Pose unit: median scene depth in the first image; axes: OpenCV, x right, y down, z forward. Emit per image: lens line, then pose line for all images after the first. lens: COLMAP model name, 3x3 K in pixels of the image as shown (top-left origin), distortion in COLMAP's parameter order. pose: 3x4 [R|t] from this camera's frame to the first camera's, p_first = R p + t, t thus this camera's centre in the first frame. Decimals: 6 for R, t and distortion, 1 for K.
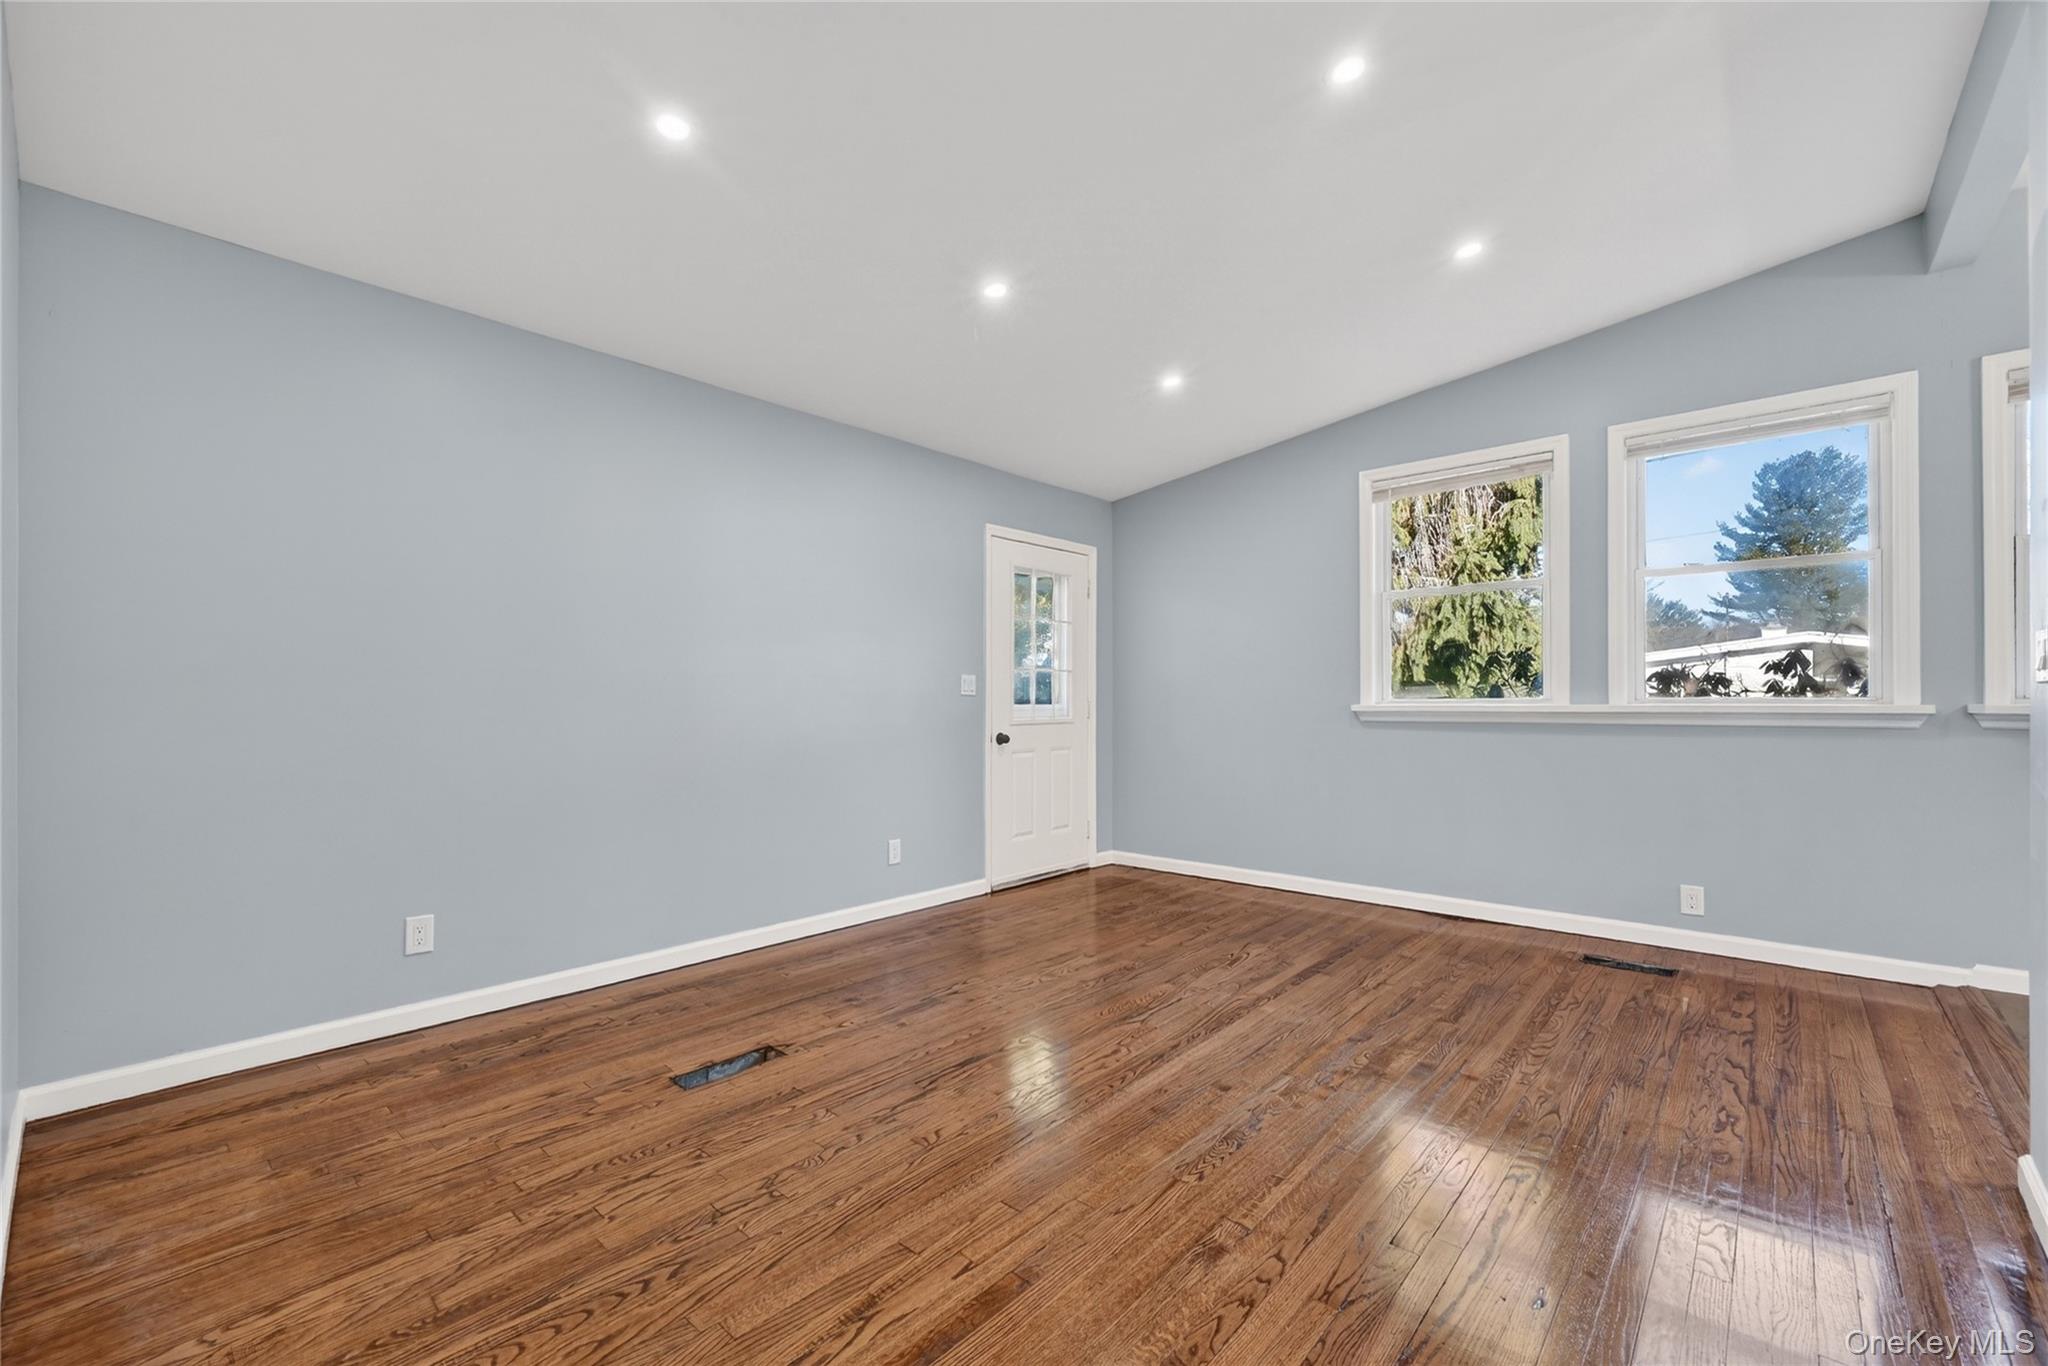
lens RADIAL K [[836.1, 0, 1027.2], [0, 836.1, 698.3], [0, 0, 1]] dist [-0.002297, -0.000226]
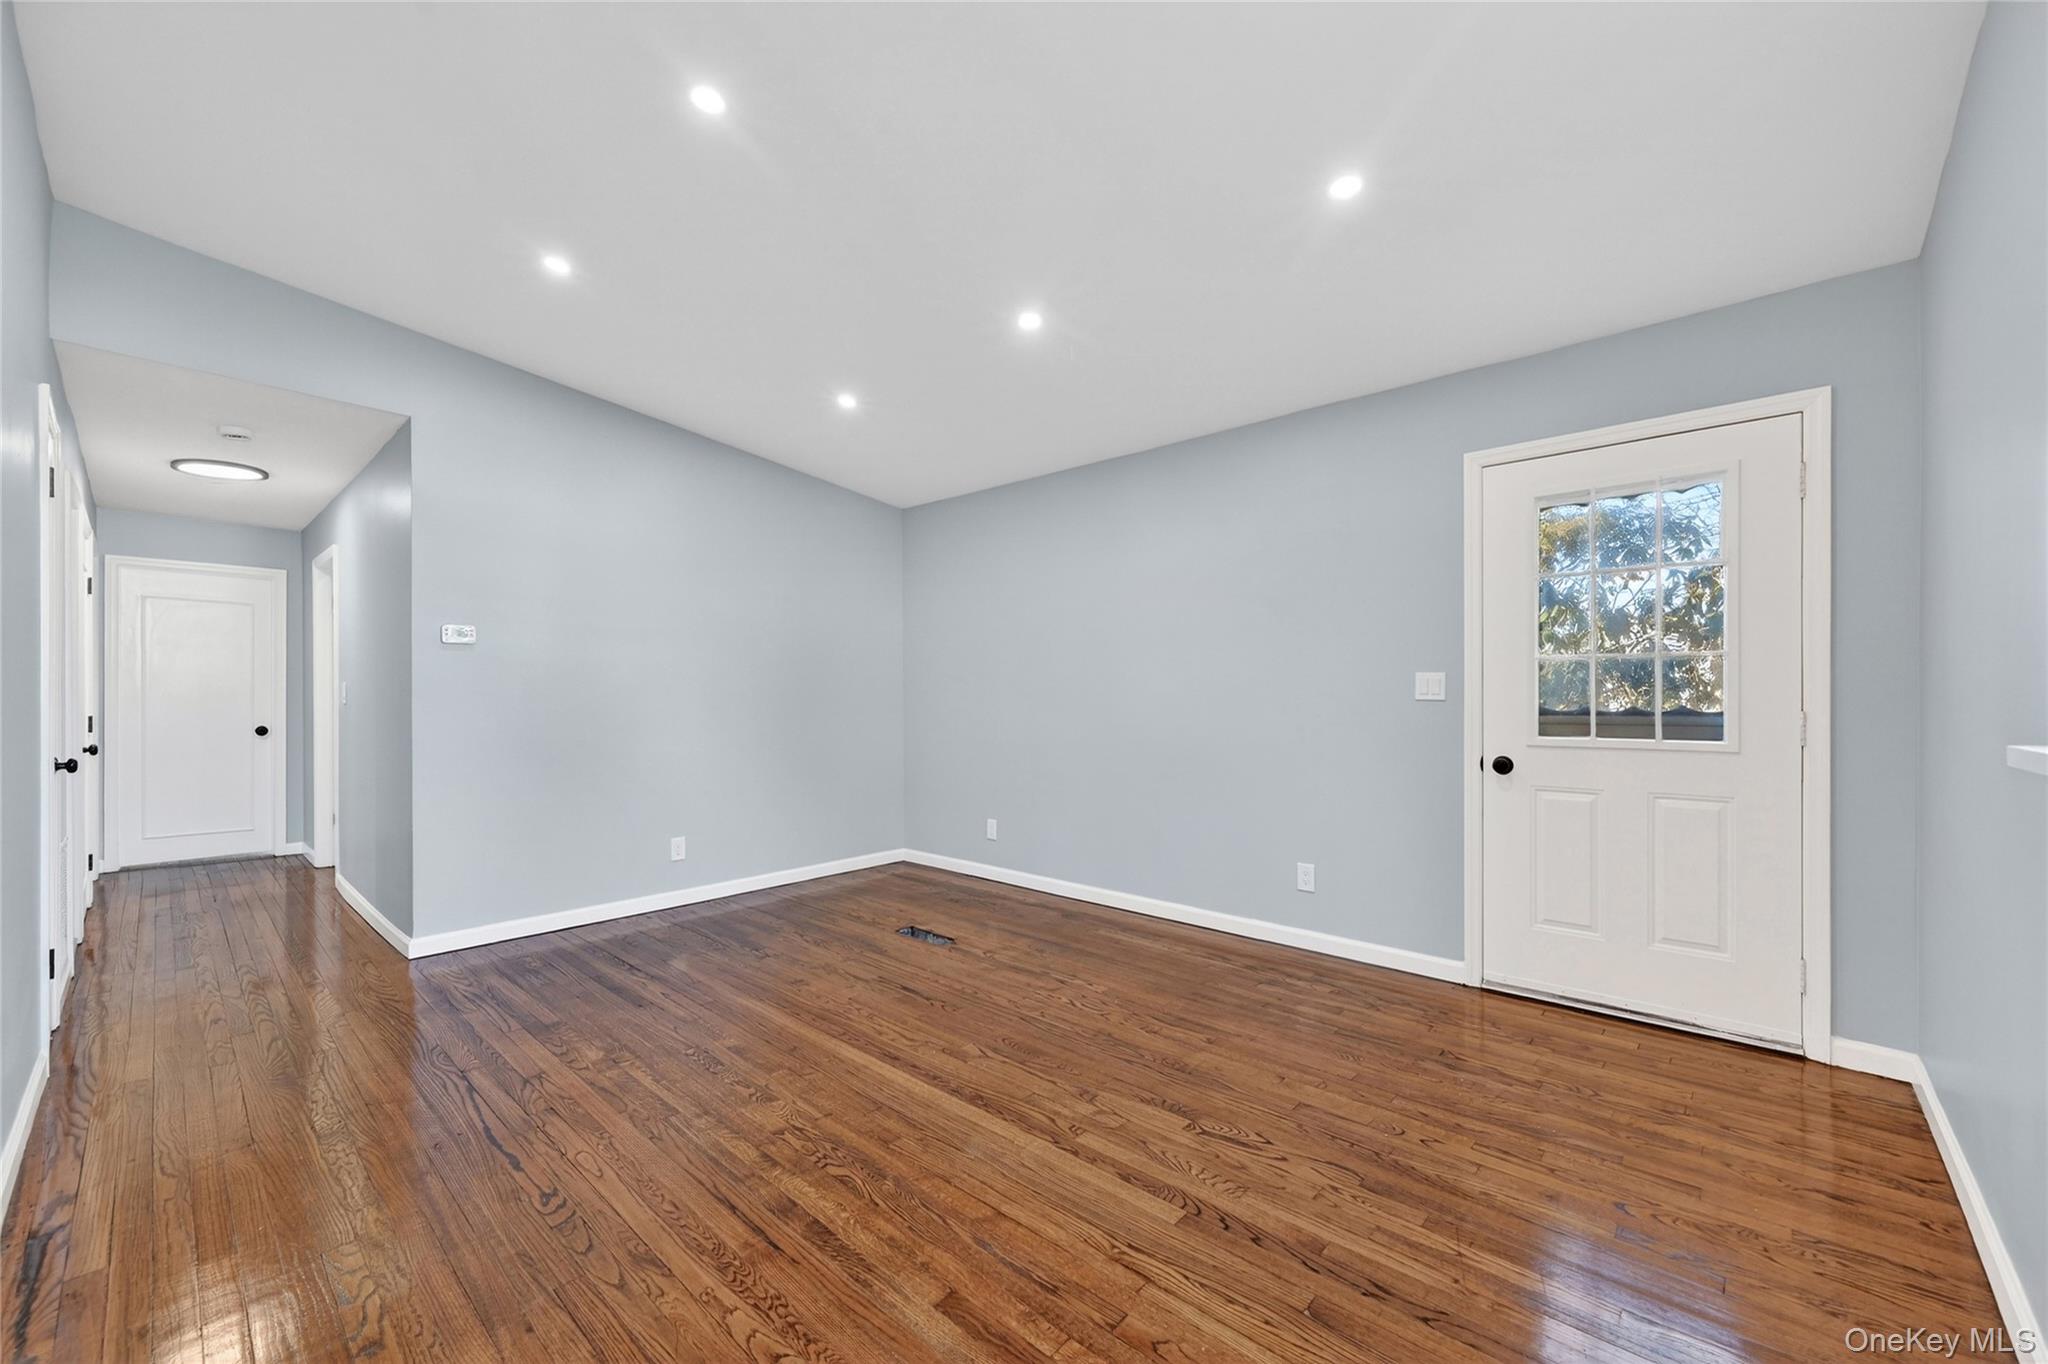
lens RADIAL K [[812.1, 0, 1028.3], [0, 812.1, 701.5], [0, 0, 1]] dist [-0.004435, -0.000210]
pose [[-0.003580, 0.007282, -0.999967, 0.920539], [-0.000472, 0.999973, 0.007284, -0.010653], [0.999993, 0.000498, -0.003576, 0.938986]]
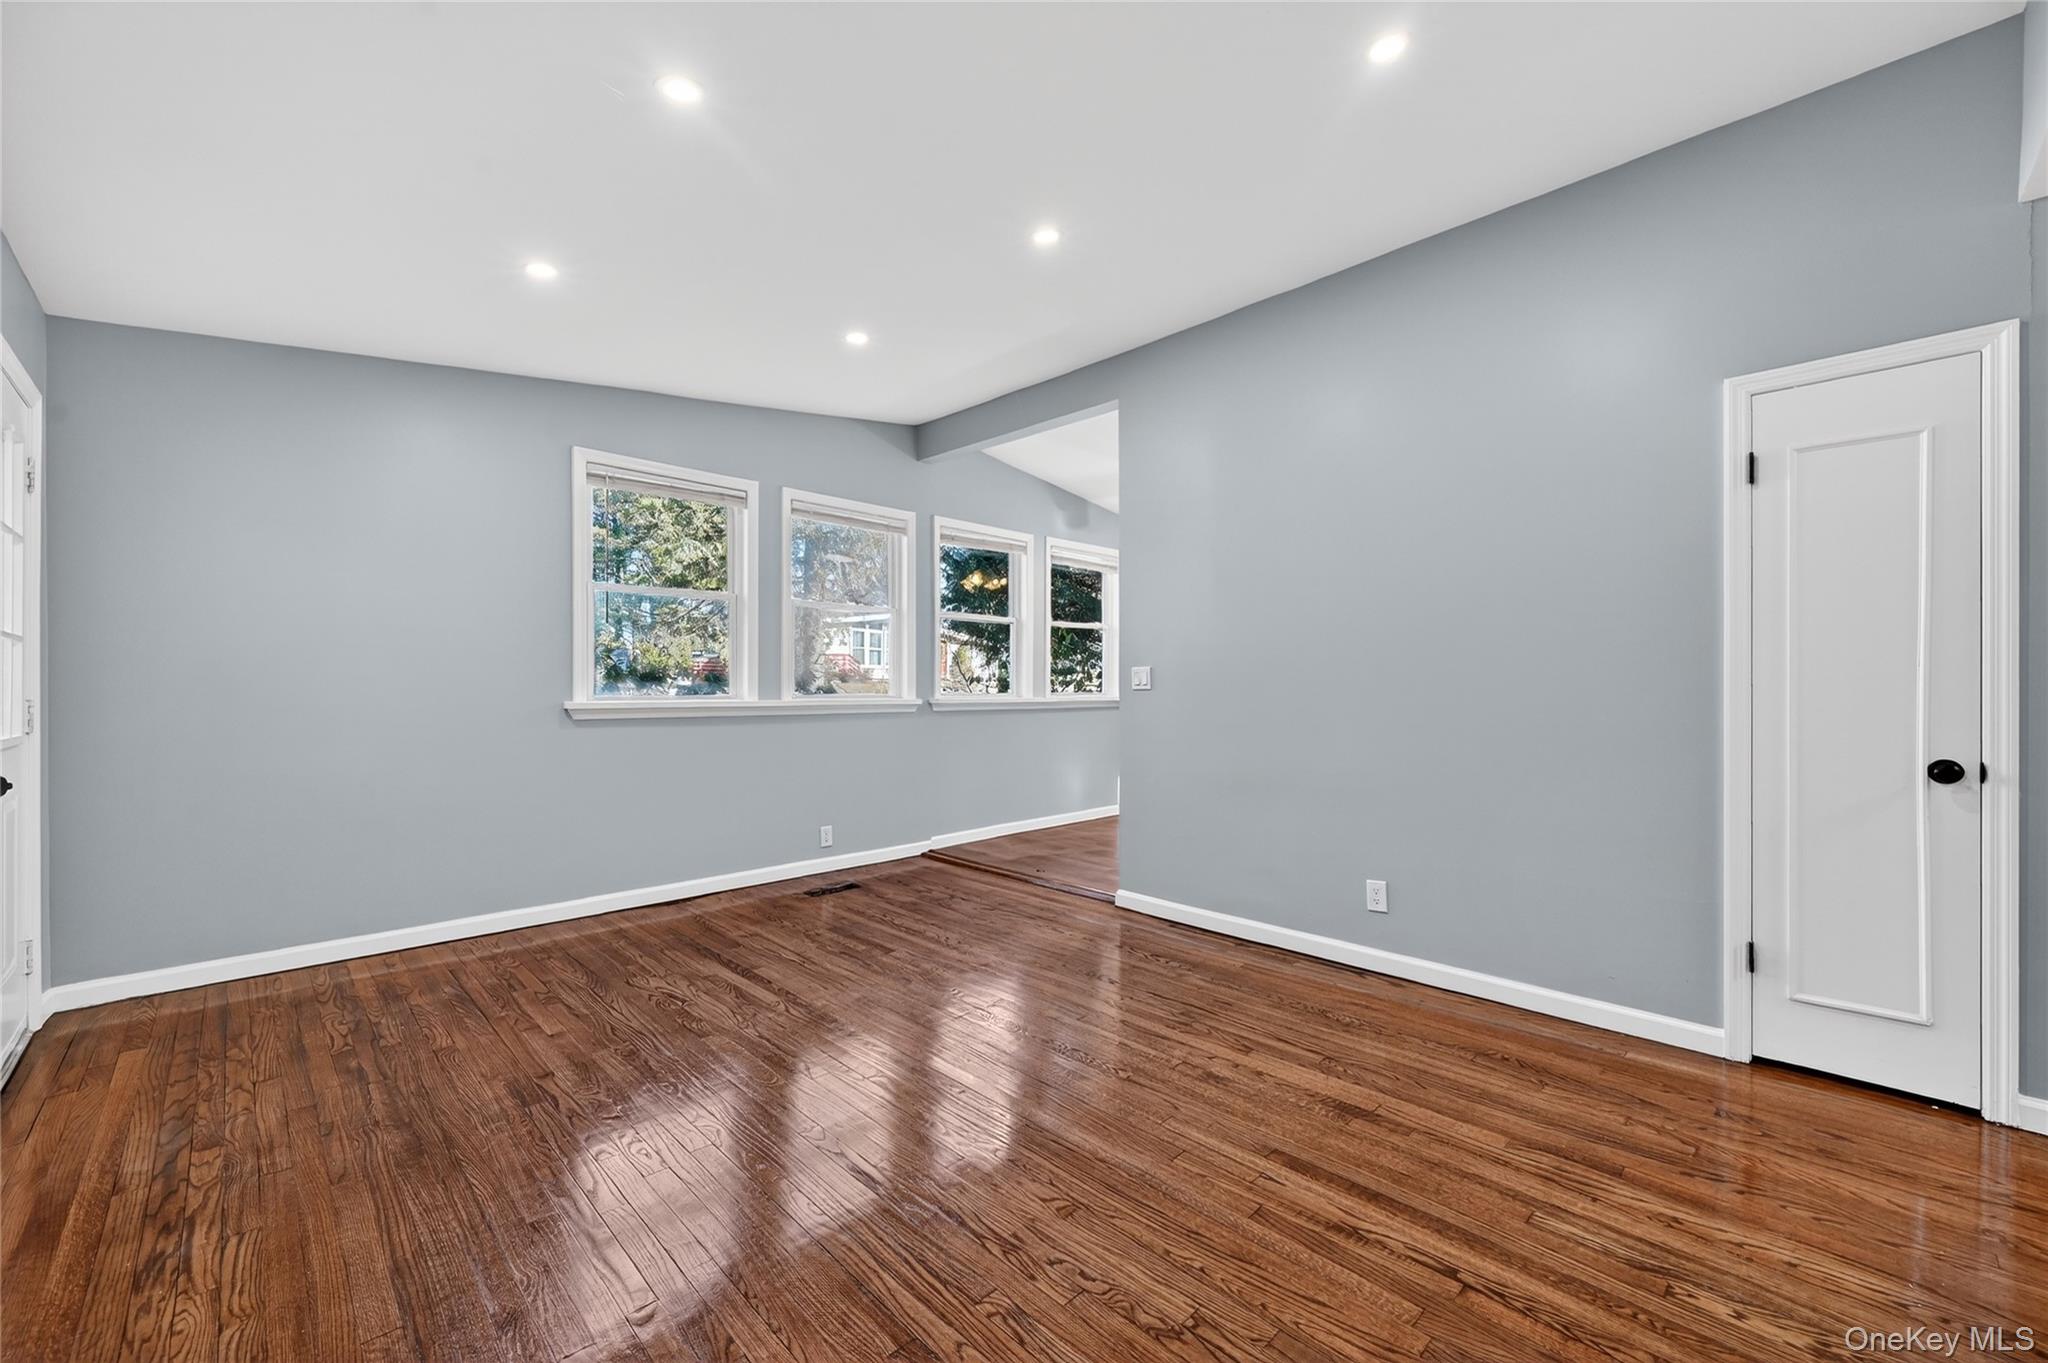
lens RADIAL K [[812.1, 0, 1017.7], [0, 812.1, 678.2], [0, 0, 1]] dist [-0.004435, -0.000210]
pose [[0.066562, 0.019732, 0.997587, -0.632874], [-0.000867, 0.999805, -0.019718, -0.001044], [-0.997782, 0.000447, 0.066567, 0.646234]]
